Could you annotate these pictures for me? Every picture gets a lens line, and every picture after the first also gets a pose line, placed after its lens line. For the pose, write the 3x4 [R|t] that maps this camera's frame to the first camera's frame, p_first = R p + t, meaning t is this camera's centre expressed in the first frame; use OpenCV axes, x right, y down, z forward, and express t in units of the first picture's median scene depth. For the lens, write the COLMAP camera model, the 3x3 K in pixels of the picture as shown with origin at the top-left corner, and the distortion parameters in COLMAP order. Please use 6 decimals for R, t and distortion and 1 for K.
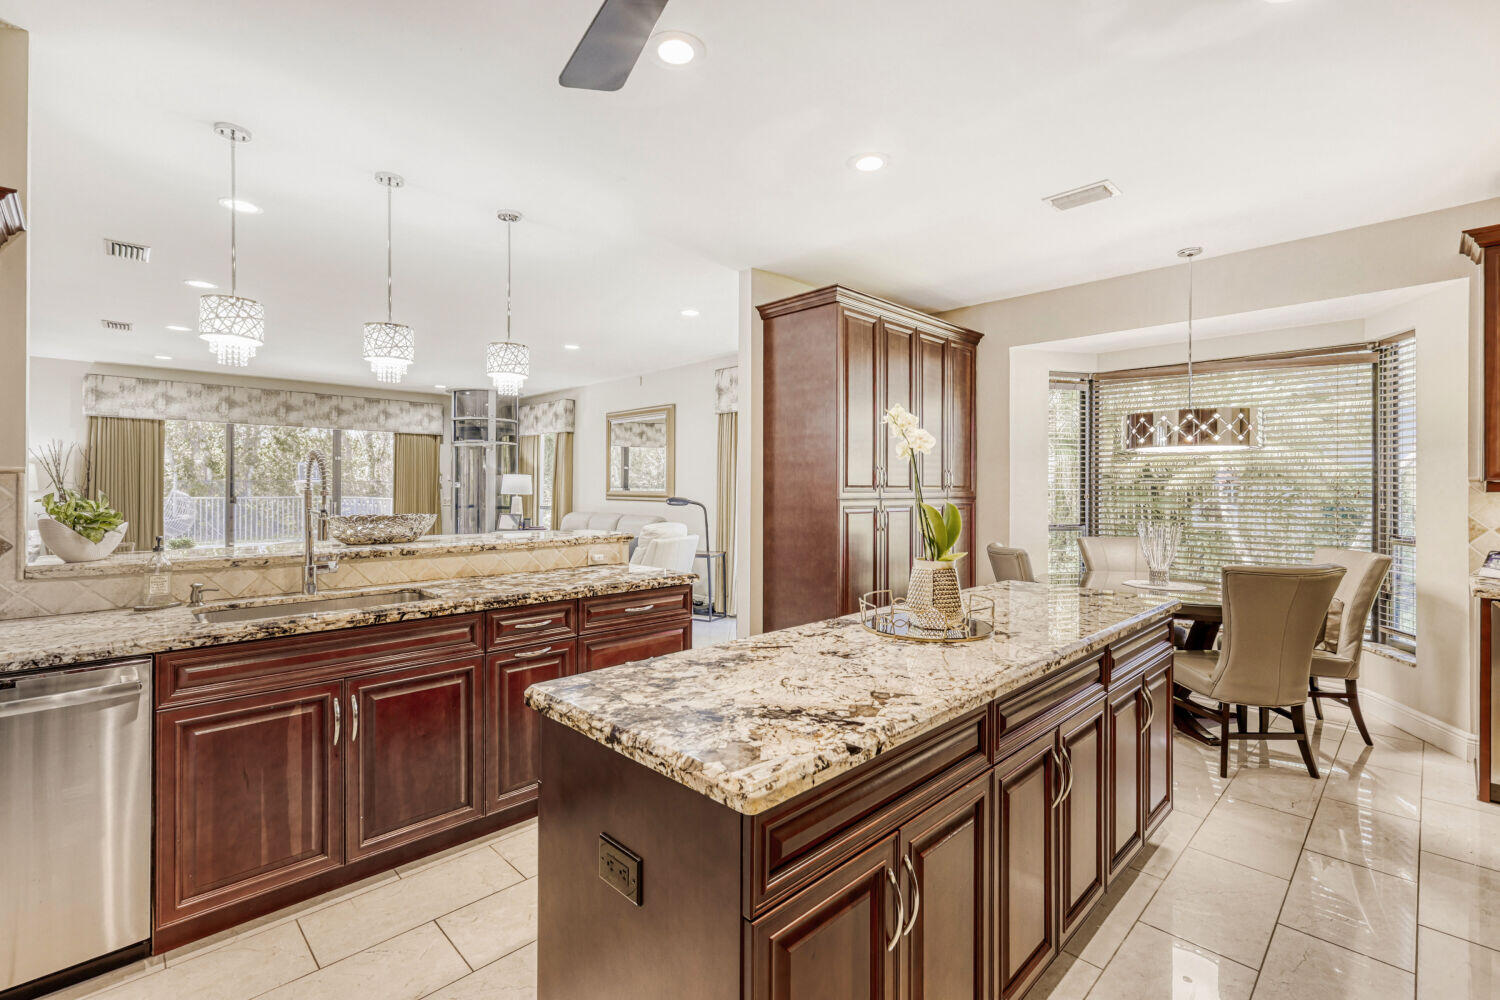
lens RADIAL K [[659.5, 0, 739.7], [0, 659.5, 490.4], [0, 0, 1]] dist [0.002034, -0.000125]
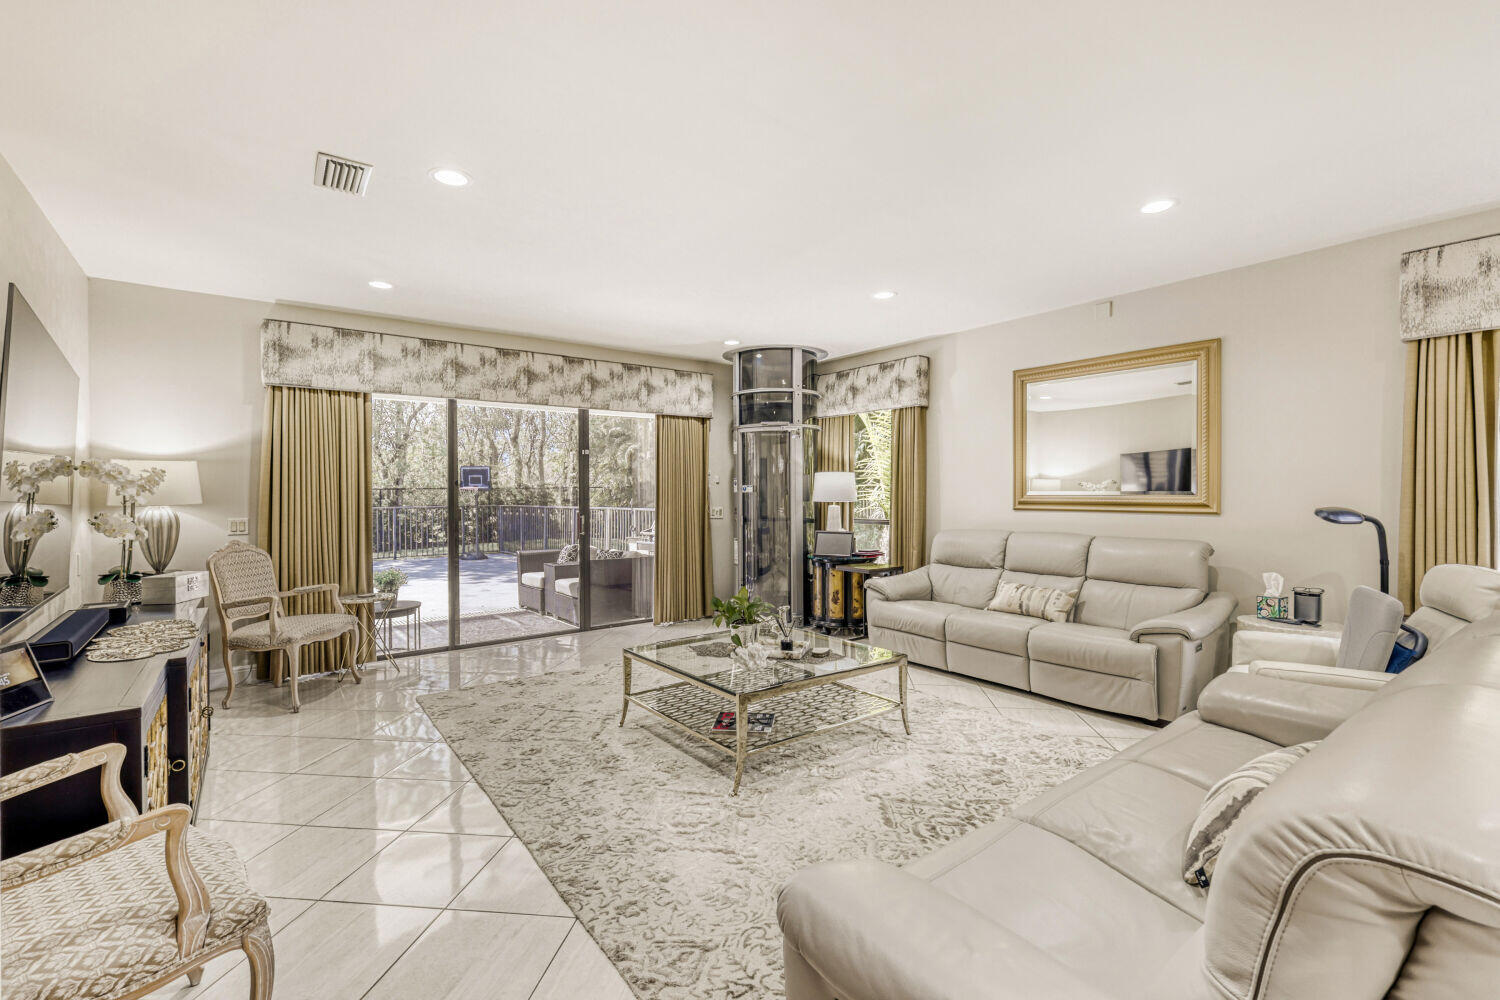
lens RADIAL K [[659.5, 0, 741.2], [0, 659.5, 494.4], [0, 0, 1]] dist [0.002034, -0.000125]
pose [[0.992668, -0.009100, -0.120526, -0.385312], [0.009273, 0.999957, 0.000869, -0.004288], [0.120513, -0.001980, 0.992710, 0.356199]]
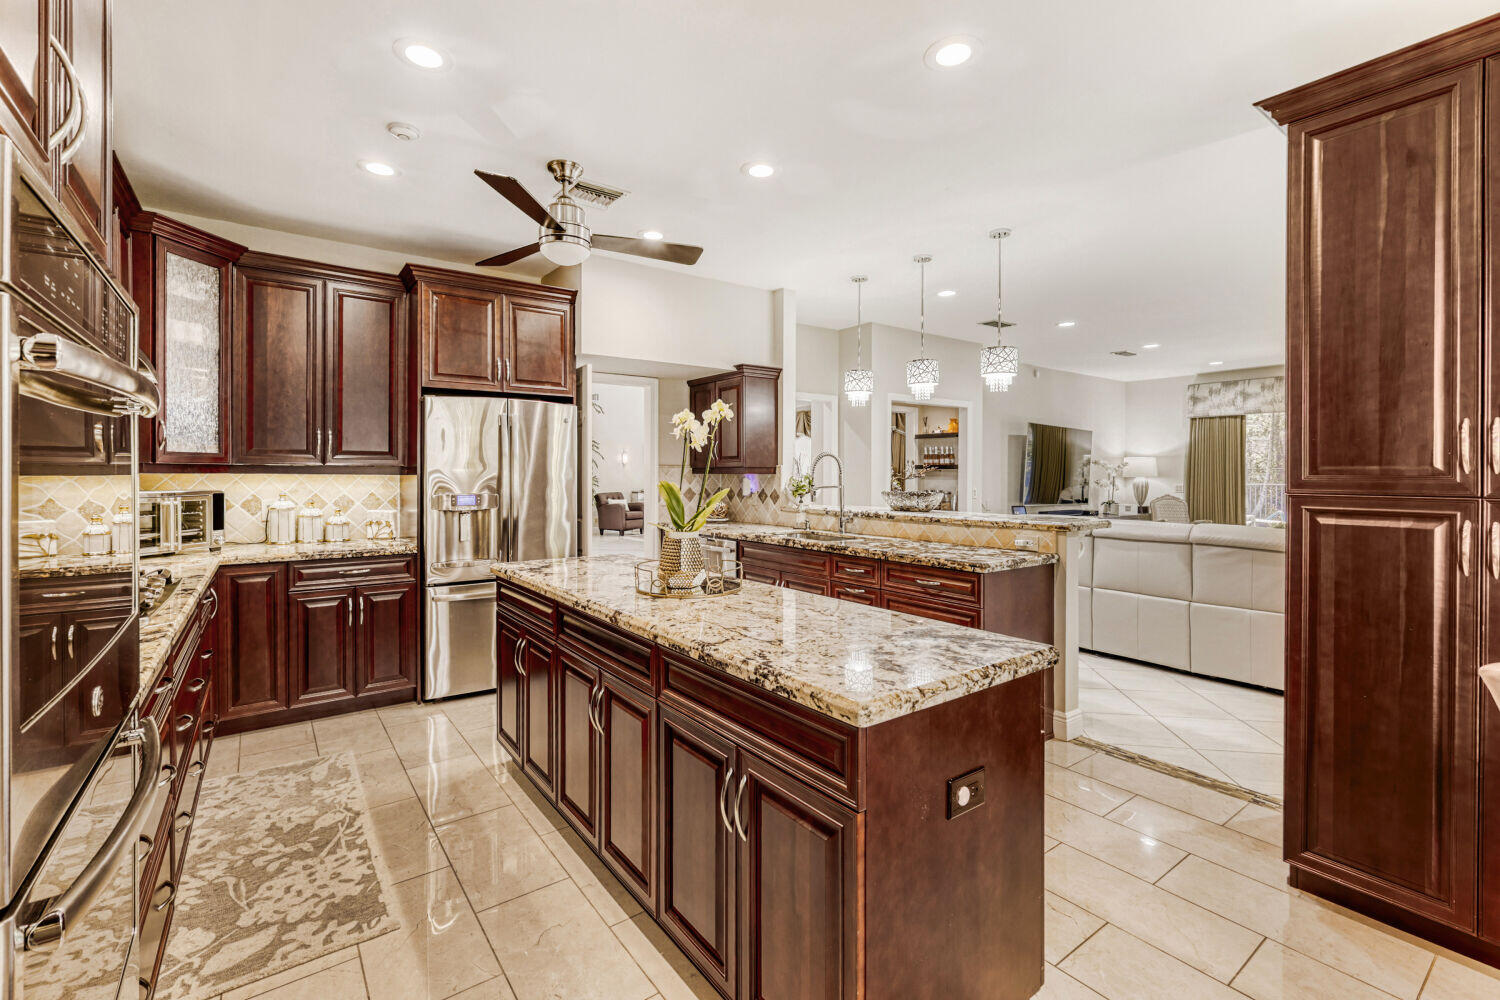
lens RADIAL K [[659.5, 0, 750.0], [0, 659.5, 473.0], [0, 0, 1]] dist [0.002034, -0.000125]
pose [[-0.141458, -0.003244, -0.989939, 0.324333], [-0.005294, 0.999983, -0.002520, 0.000348], [0.989930, 0.004884, -0.141473, 0.285895]]
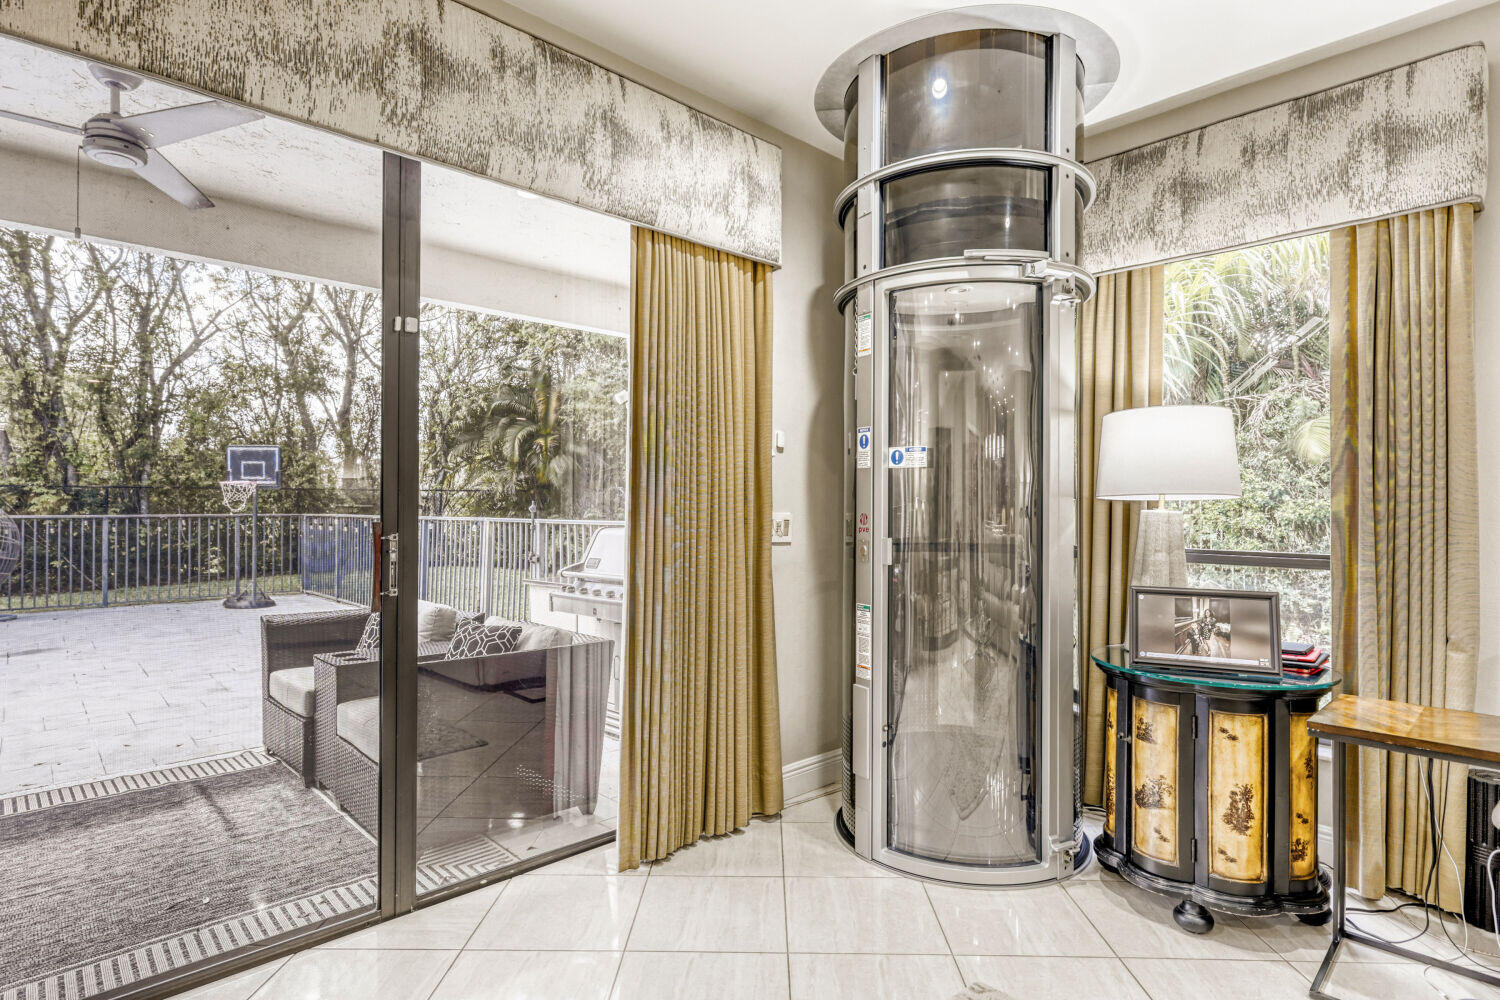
lens RADIAL K [[803.5, 0, 723.2], [0, 803.5, 504.6], [0, 0, 1]] dist [-0.001452, -0.000129]
pose [[0.999292, 0.004491, -0.037363, -0.525685], [-0.004692, 0.999975, -0.005301, 0.009875], [0.037339, 0.005472, 0.999288, 0.790546]]
